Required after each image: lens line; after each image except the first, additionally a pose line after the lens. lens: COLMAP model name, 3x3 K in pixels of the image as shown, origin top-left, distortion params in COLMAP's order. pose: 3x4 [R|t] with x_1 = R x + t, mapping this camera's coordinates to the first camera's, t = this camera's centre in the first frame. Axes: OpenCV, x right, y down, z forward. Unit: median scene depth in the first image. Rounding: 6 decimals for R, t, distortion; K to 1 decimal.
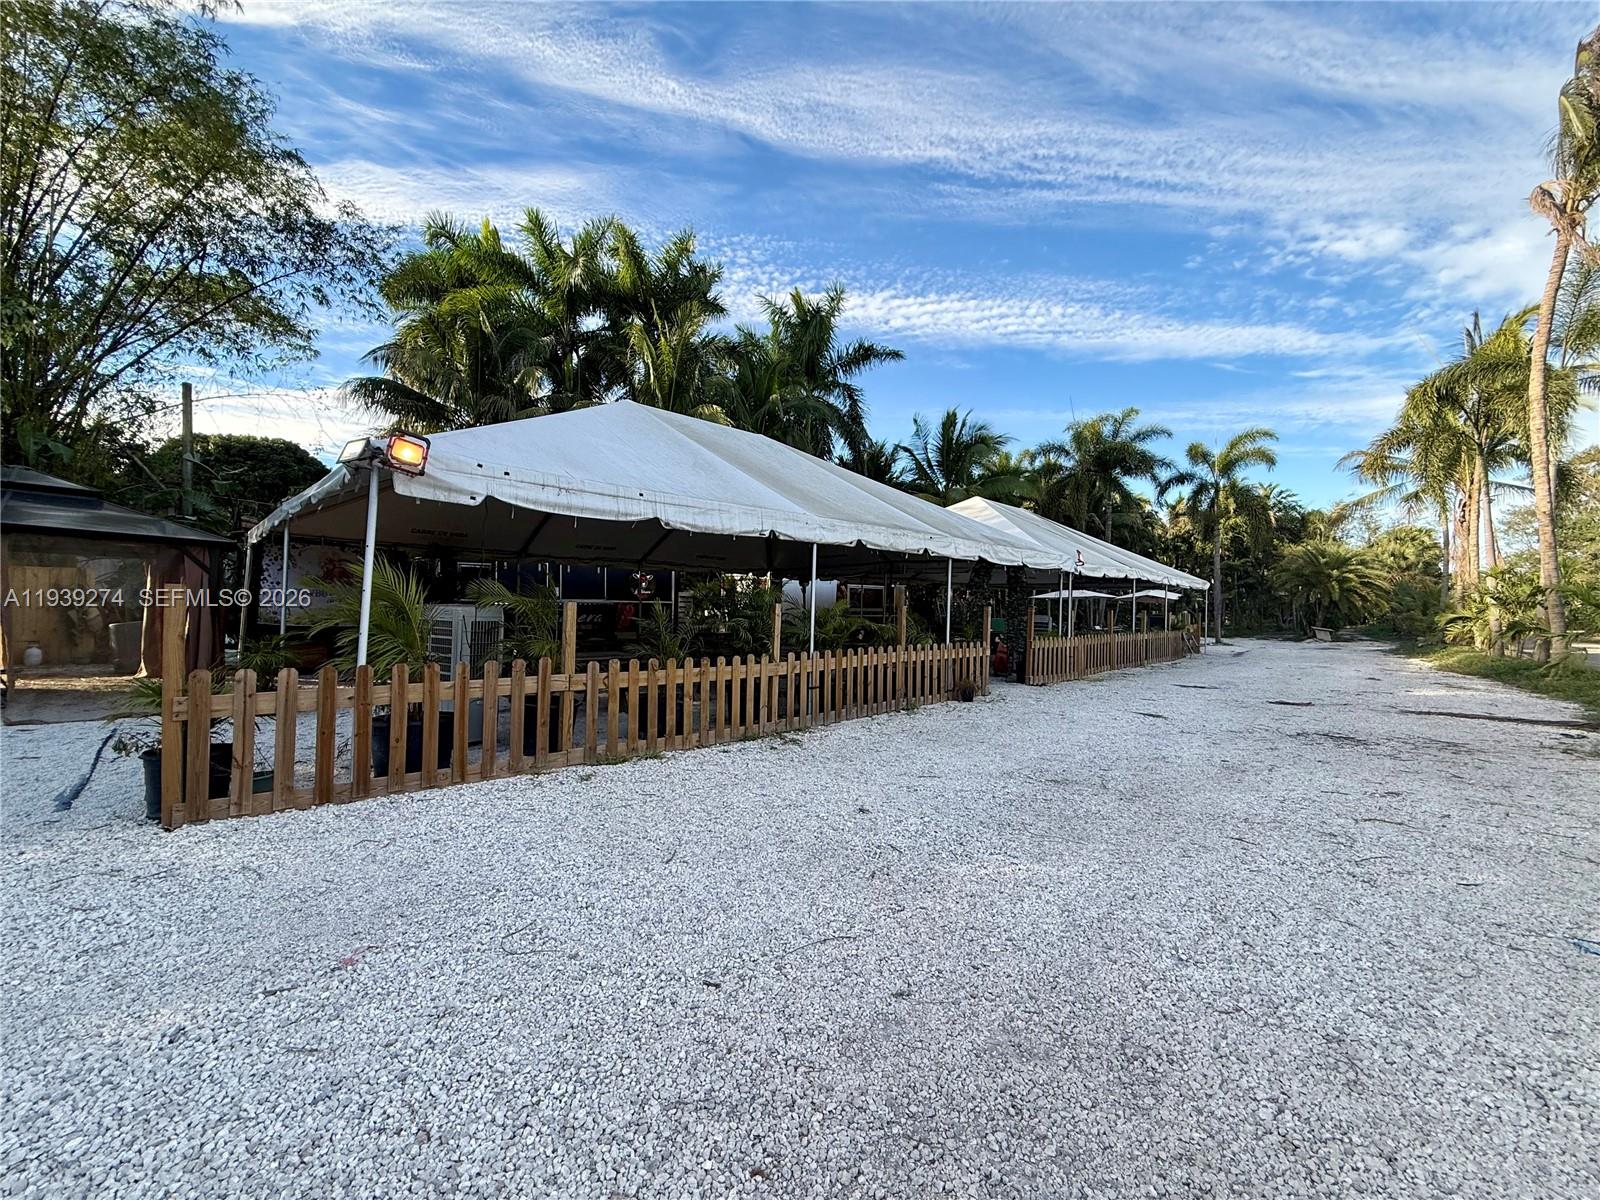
lens RADIAL K [[632.7, 0, 800.0], [0, 632.7, 600.0], [0, 0, 1]] dist [0.000282, 0.000147]
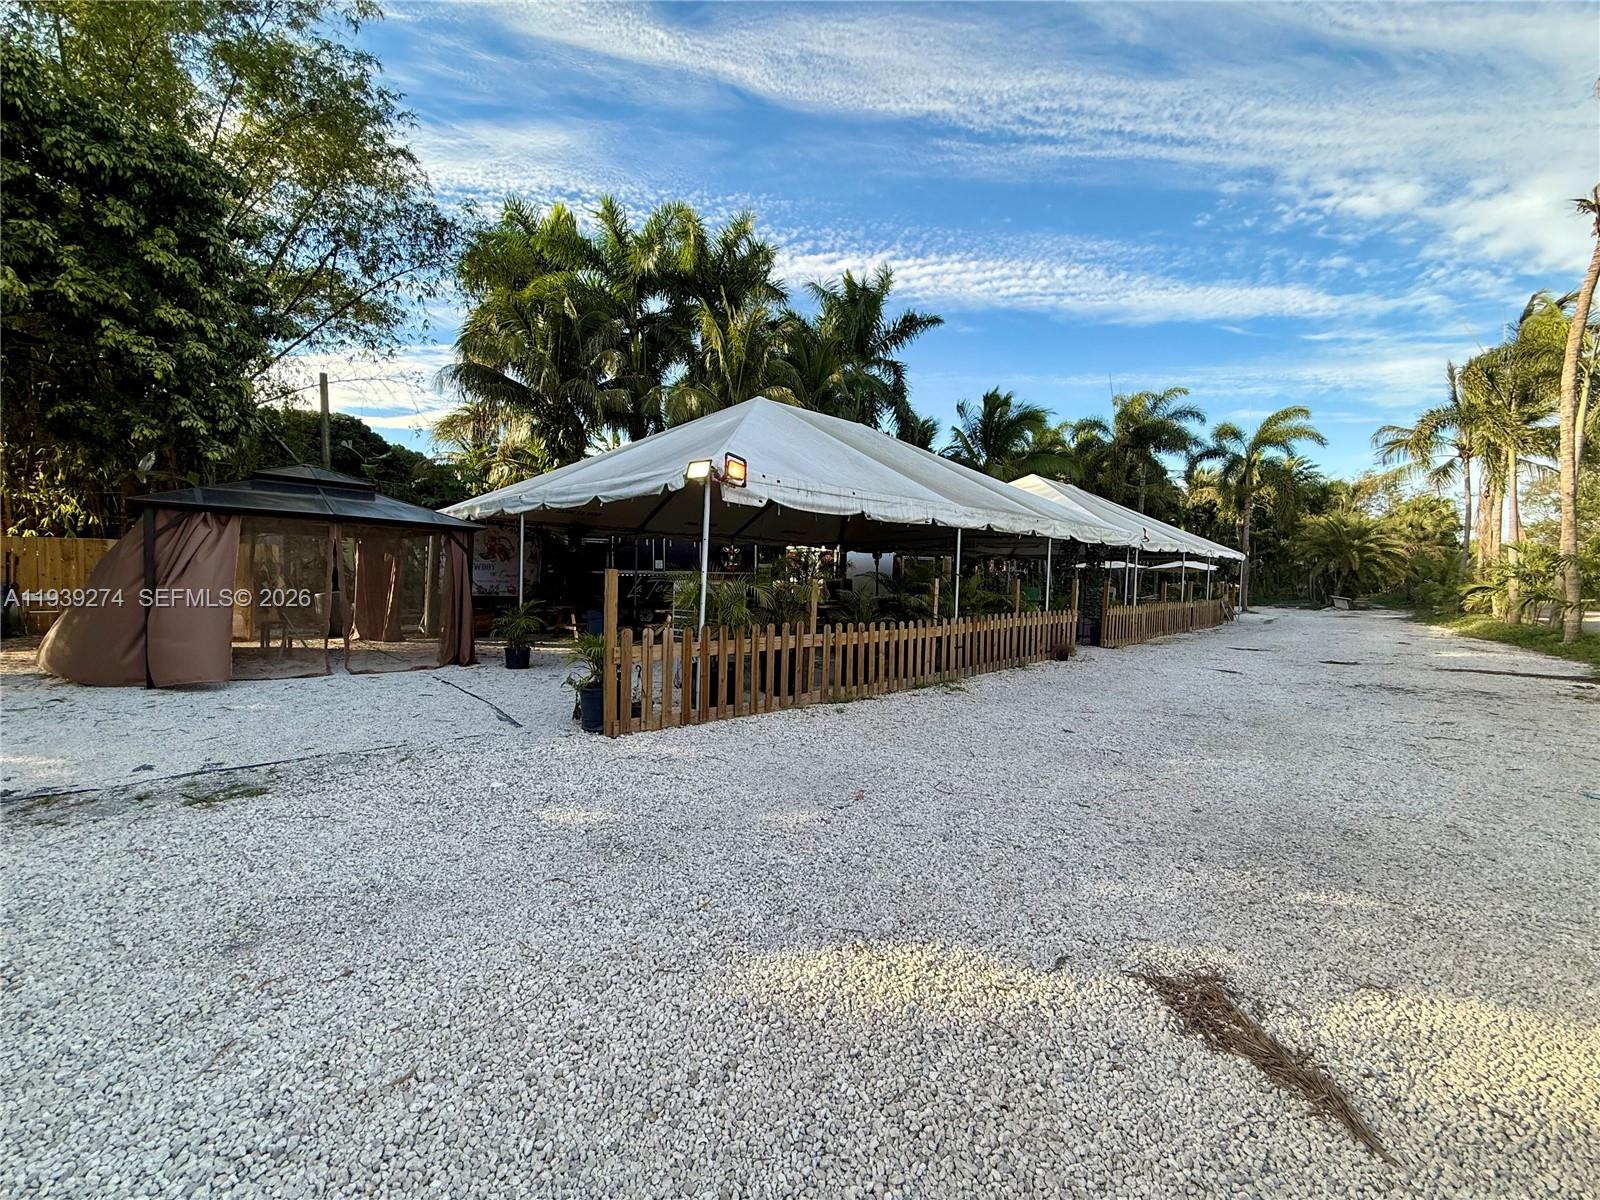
lens RADIAL K [[632.7, 0, 800.0], [0, 632.7, 600.0], [0, 0, 1]] dist [0.000282, 0.000147]
pose [[0.999977, 0.001159, -0.006703, -0.103518], [-0.000814, 0.998689, 0.051180, -0.005506], [0.006754, -0.051174, 0.998667, -0.081166]]
